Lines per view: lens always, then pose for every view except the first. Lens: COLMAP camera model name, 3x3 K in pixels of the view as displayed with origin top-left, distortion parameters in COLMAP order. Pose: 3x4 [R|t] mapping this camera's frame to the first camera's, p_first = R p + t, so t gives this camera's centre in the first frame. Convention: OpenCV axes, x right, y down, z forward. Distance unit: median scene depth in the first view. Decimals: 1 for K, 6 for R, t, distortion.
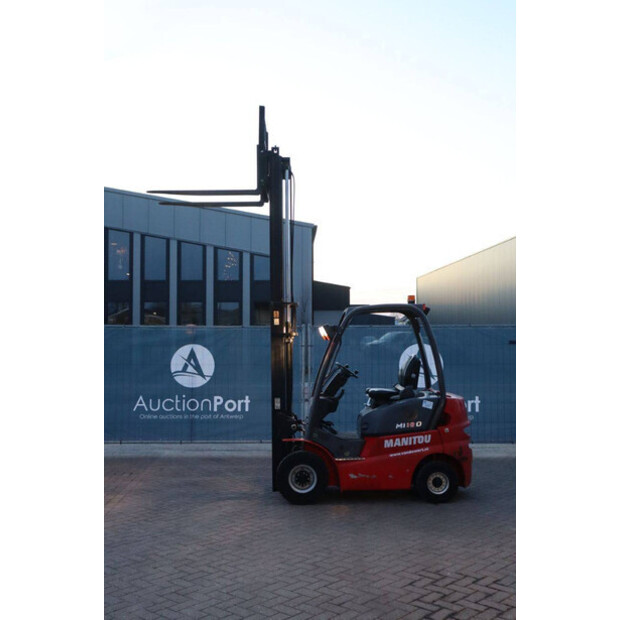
lens RADIAL K [[740.8, 0, 311.2], [0, 740.8, 306.0], [0, 0, 1]] dist [-0.018306, 0.000000]
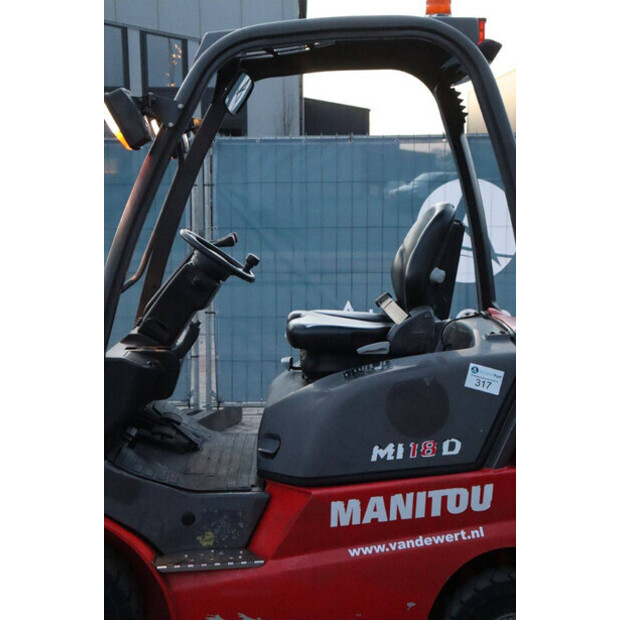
lens RADIAL K [[987.3, 0, 308.7], [0, 987.3, 307.7], [0, 0, 1]] dist [0.126408, 0.000000]
pose [[0.999890, 0.000721, -0.014830, 0.094028], [0.001749, 0.986148, 0.165860, 0.042112], [0.014744, -0.165867, 0.986038, 0.618369]]
